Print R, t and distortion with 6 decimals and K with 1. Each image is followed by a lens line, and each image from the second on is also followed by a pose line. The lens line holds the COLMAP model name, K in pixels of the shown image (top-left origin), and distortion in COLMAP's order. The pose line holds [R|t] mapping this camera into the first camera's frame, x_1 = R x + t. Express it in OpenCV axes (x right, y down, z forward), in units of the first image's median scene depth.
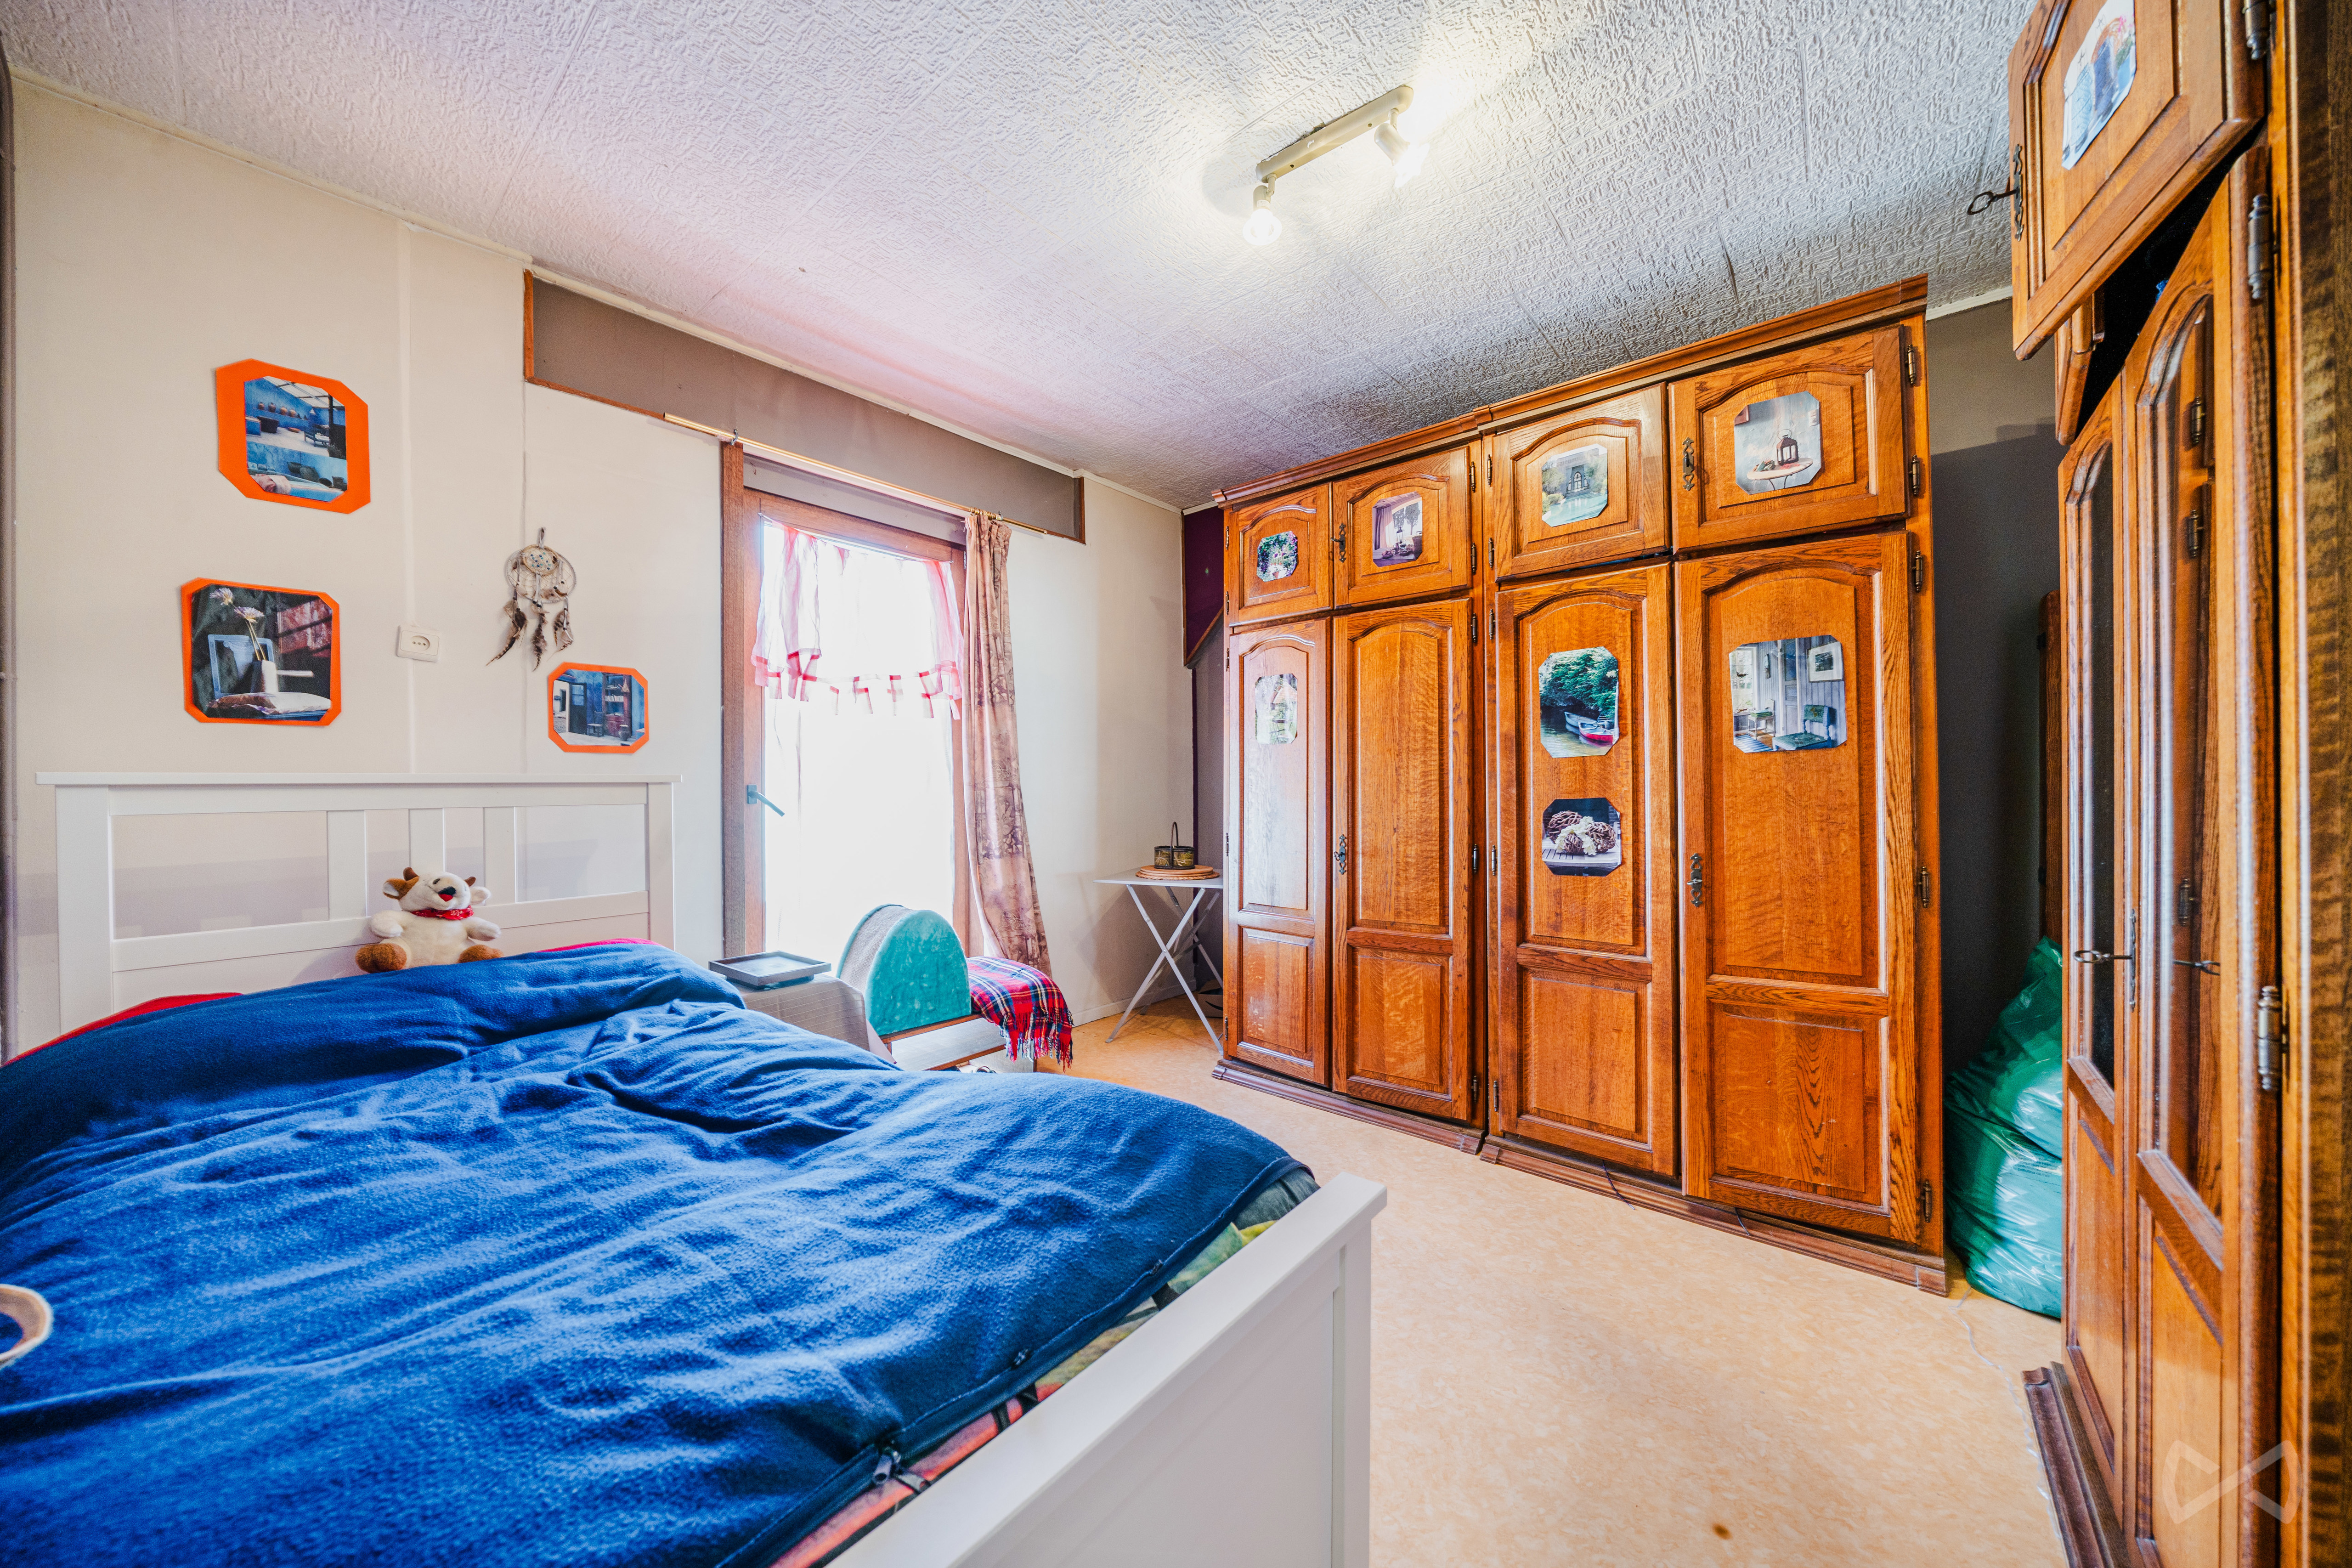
lens RADIAL K [[804.6, 0, 1176.0], [0, 804.6, 784.0], [0, 0, 1]] dist [-0.000731, -0.003072]
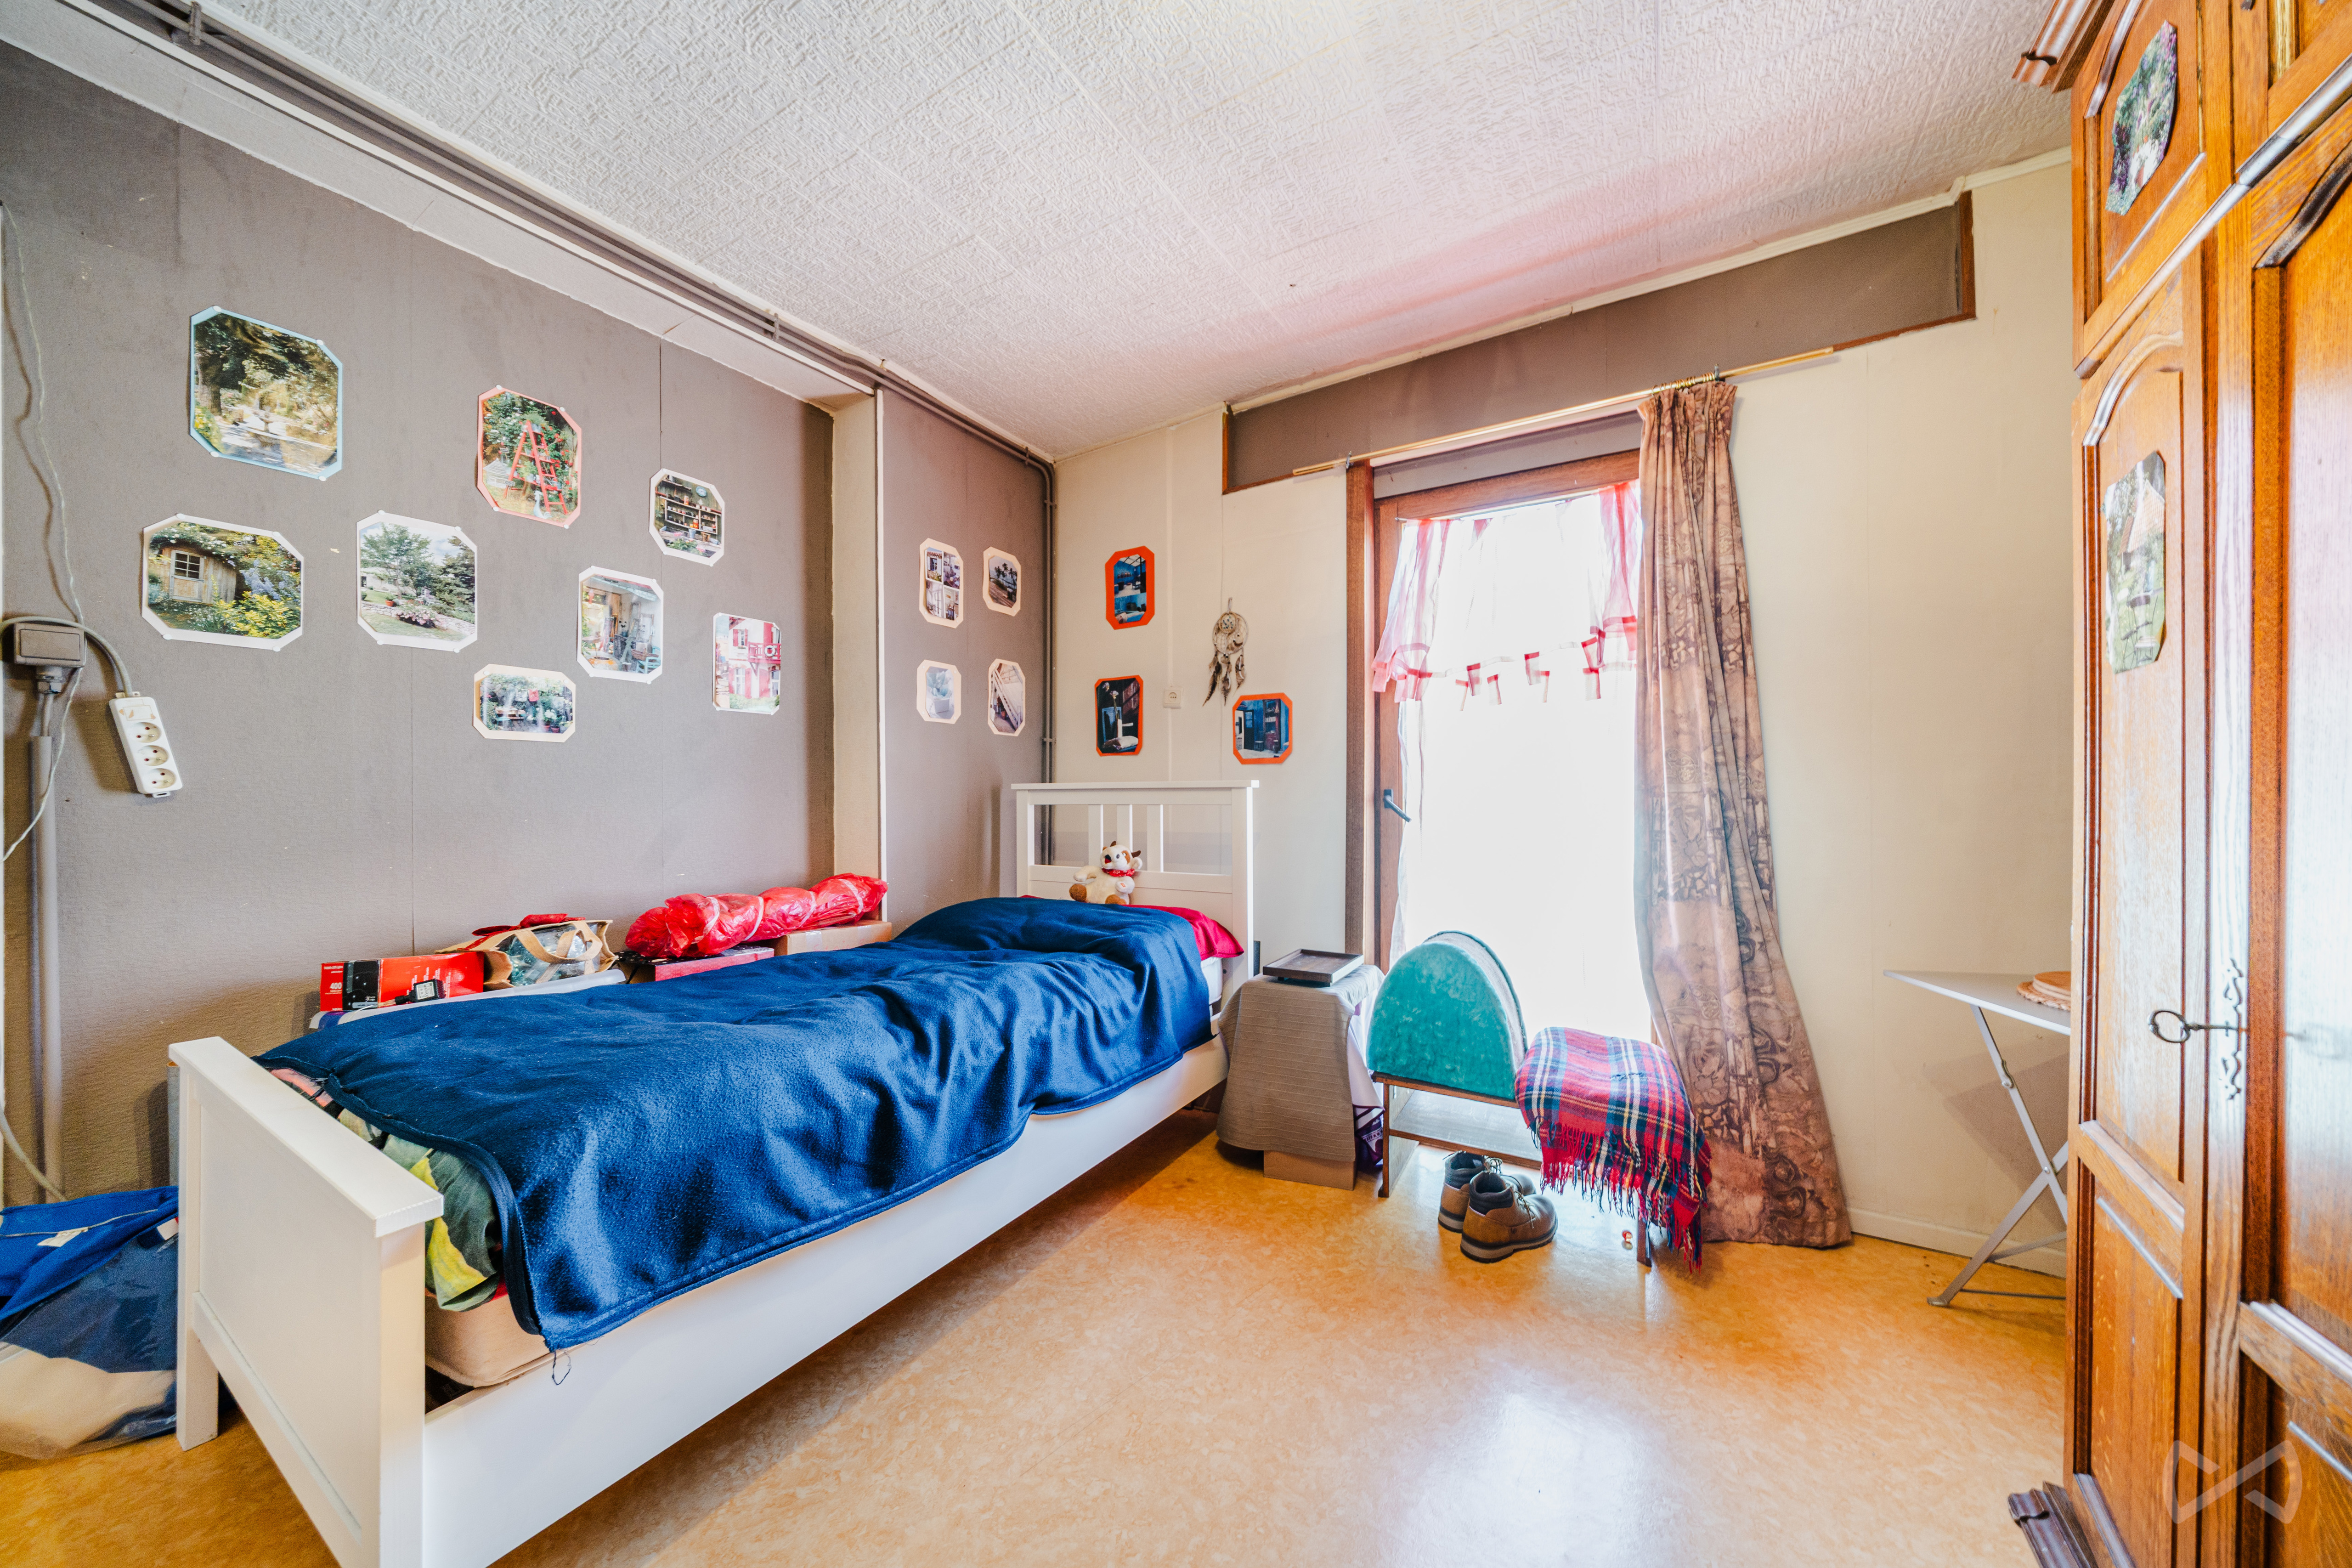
lens RADIAL K [[804.6, 0, 1176.0], [0, 804.6, 784.0], [0, 0, 1]] dist [-0.000731, -0.003072]
pose [[0.141195, -0.006817, -0.989958, 0.527974], [0.000726, 0.999977, -0.006782, 0.001256], [0.989981, 0.000239, 0.141197, 0.716417]]
